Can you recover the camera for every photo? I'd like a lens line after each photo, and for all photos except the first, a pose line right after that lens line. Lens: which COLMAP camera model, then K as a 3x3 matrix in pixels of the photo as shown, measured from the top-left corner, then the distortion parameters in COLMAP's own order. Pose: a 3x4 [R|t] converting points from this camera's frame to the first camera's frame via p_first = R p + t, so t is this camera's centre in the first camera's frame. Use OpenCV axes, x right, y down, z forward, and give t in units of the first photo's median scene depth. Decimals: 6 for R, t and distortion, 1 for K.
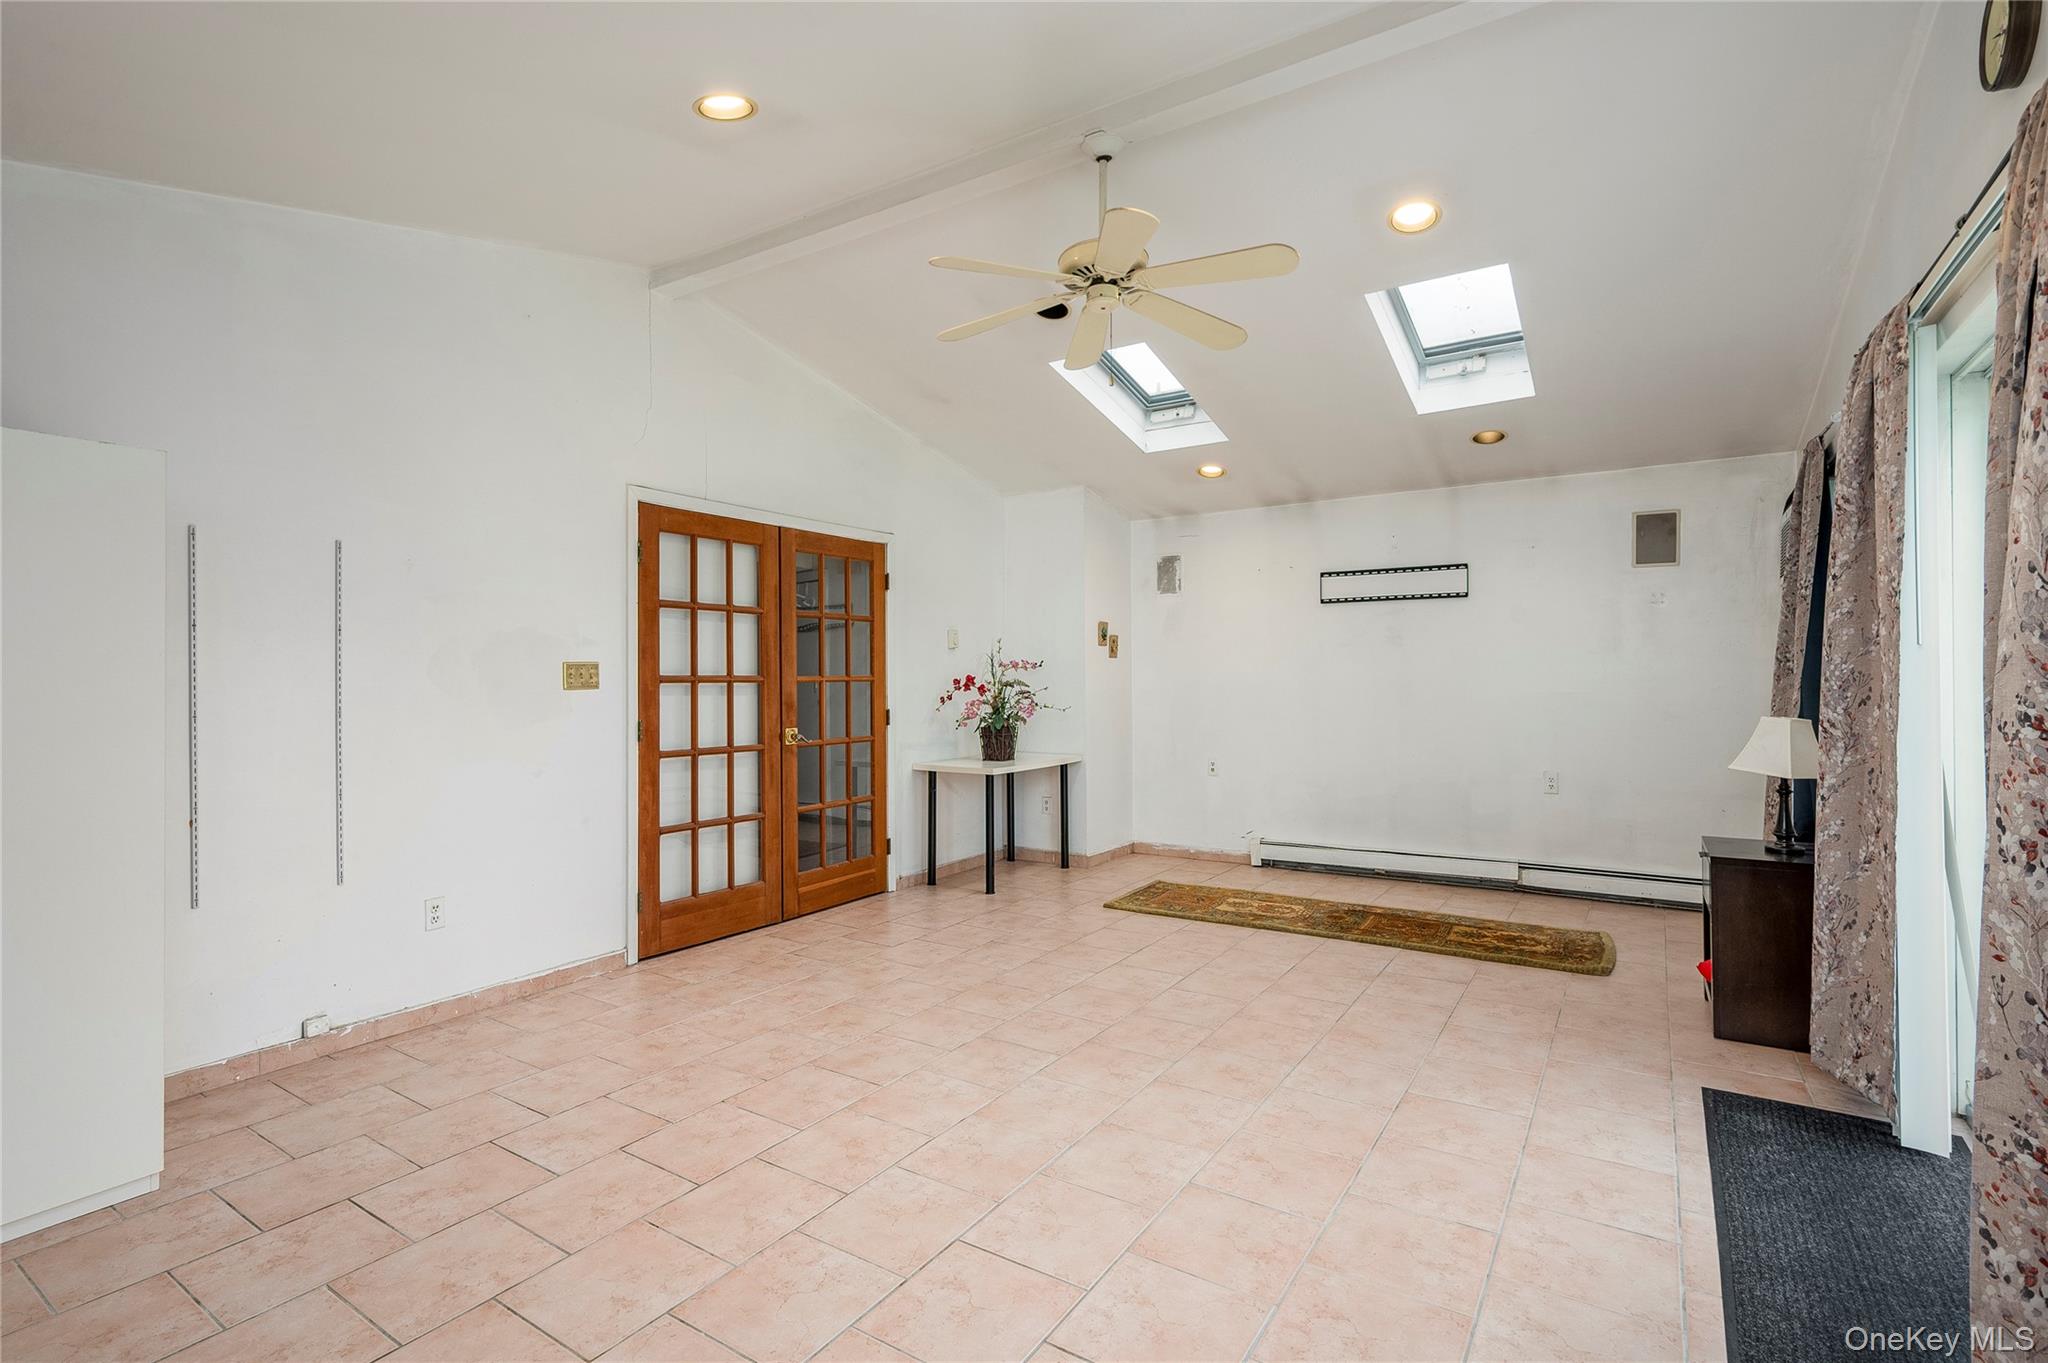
lens RADIAL K [[949.1, 0, 1034.5], [0, 949.1, 679.2], [0, 0, 1]] dist [-0.002342, -0.000346]
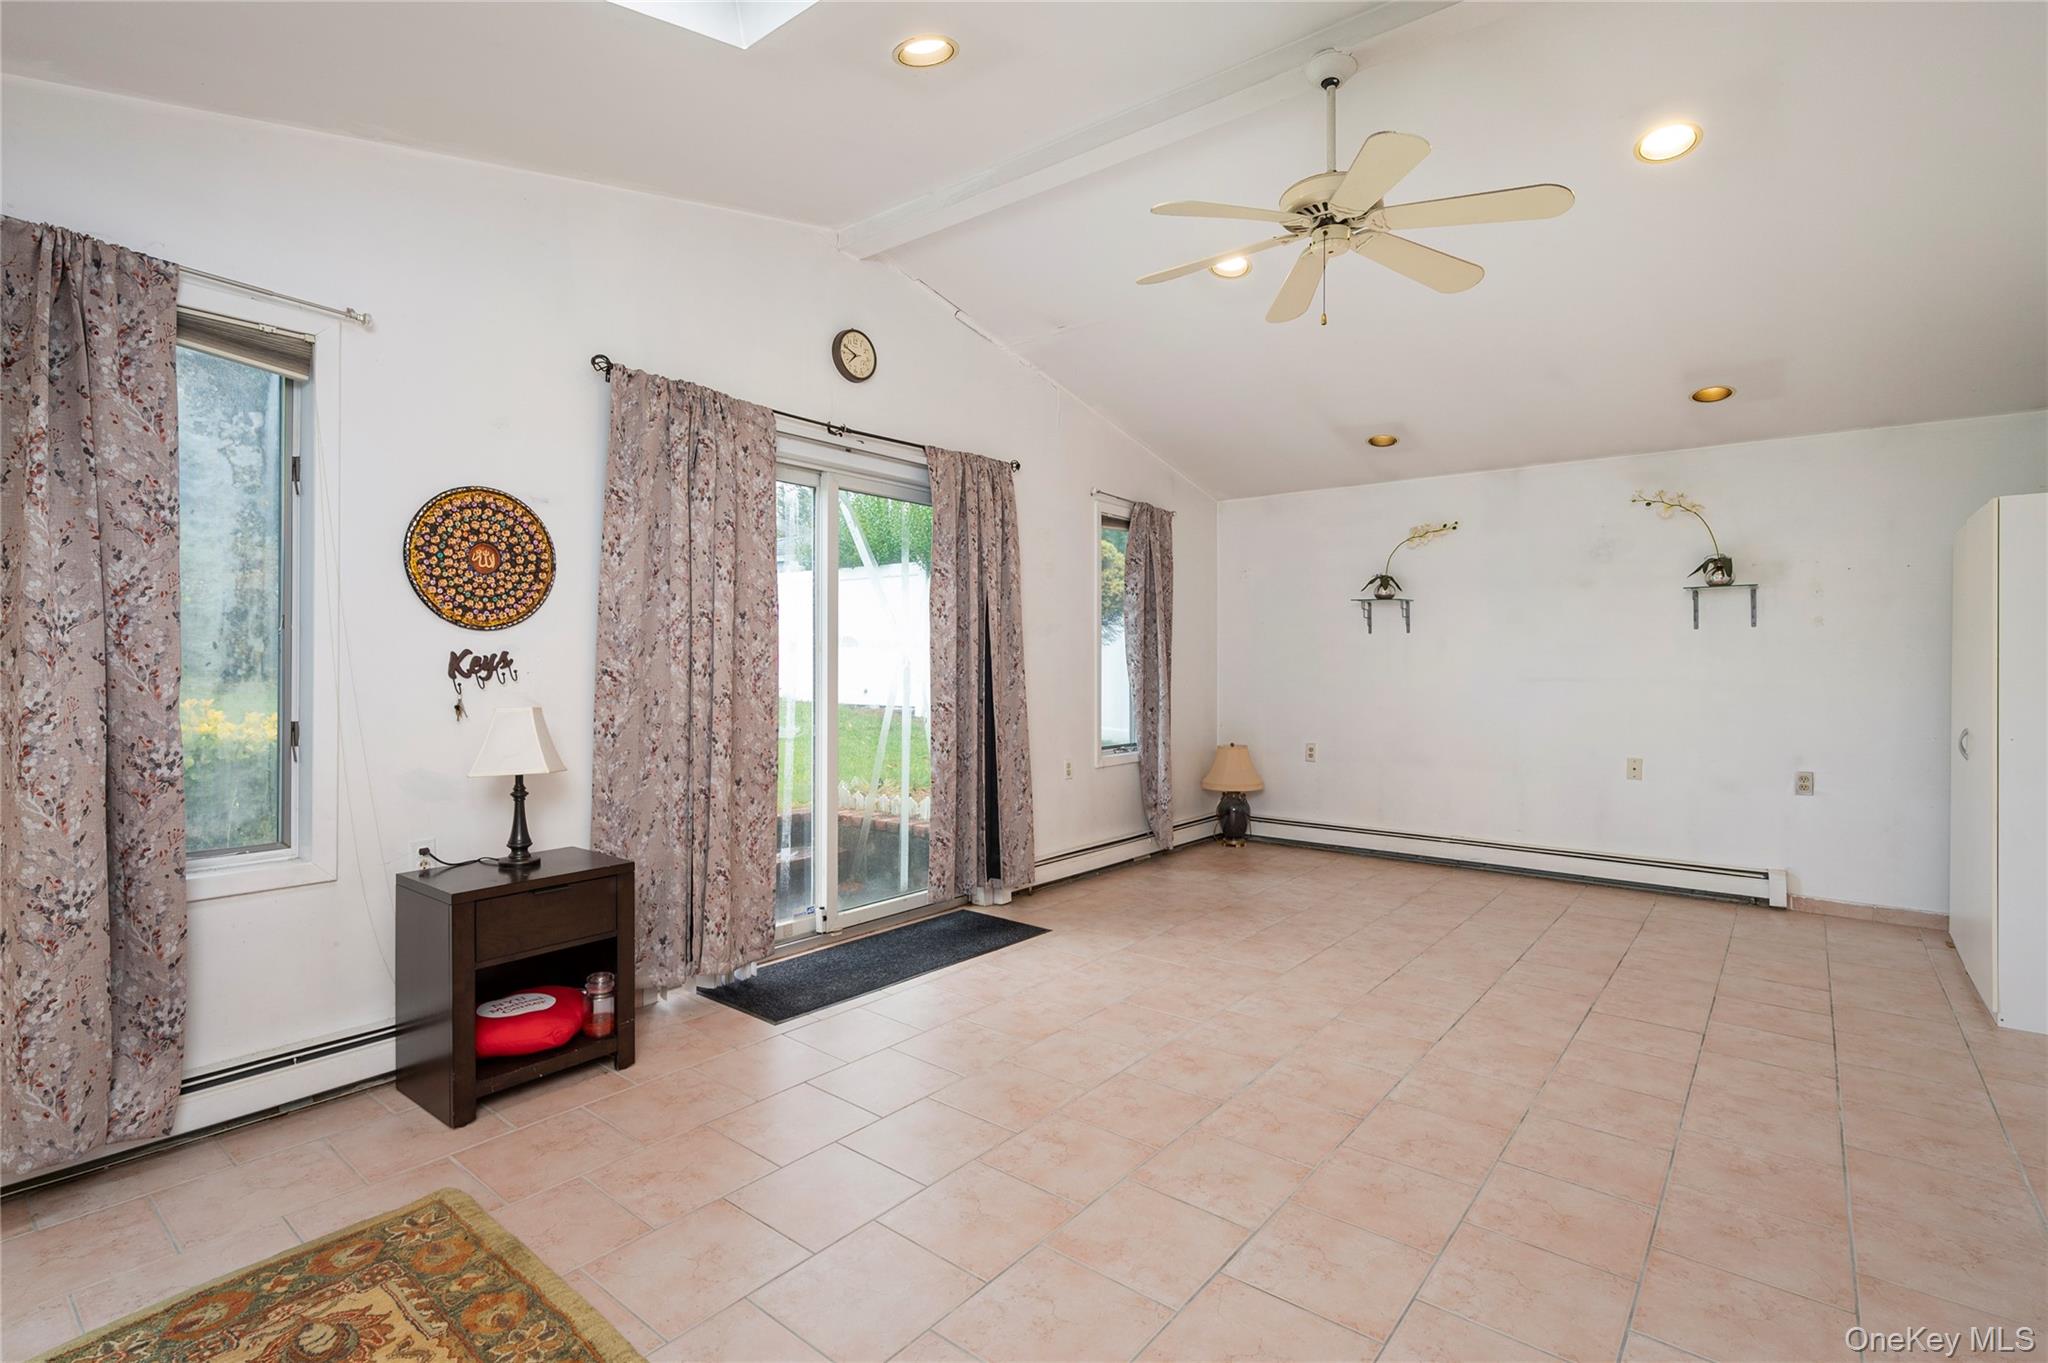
lens RADIAL K [[949.1, 0, 1021.6], [0, 949.1, 671.5], [0, 0, 1]] dist [-0.002342, -0.000346]
pose [[-0.993949, -0.000723, 0.109842, 0.278311], [0.000171, 0.999967, 0.008133, 0.001805], [-0.109844, 0.008103, -0.993916, 1.996274]]
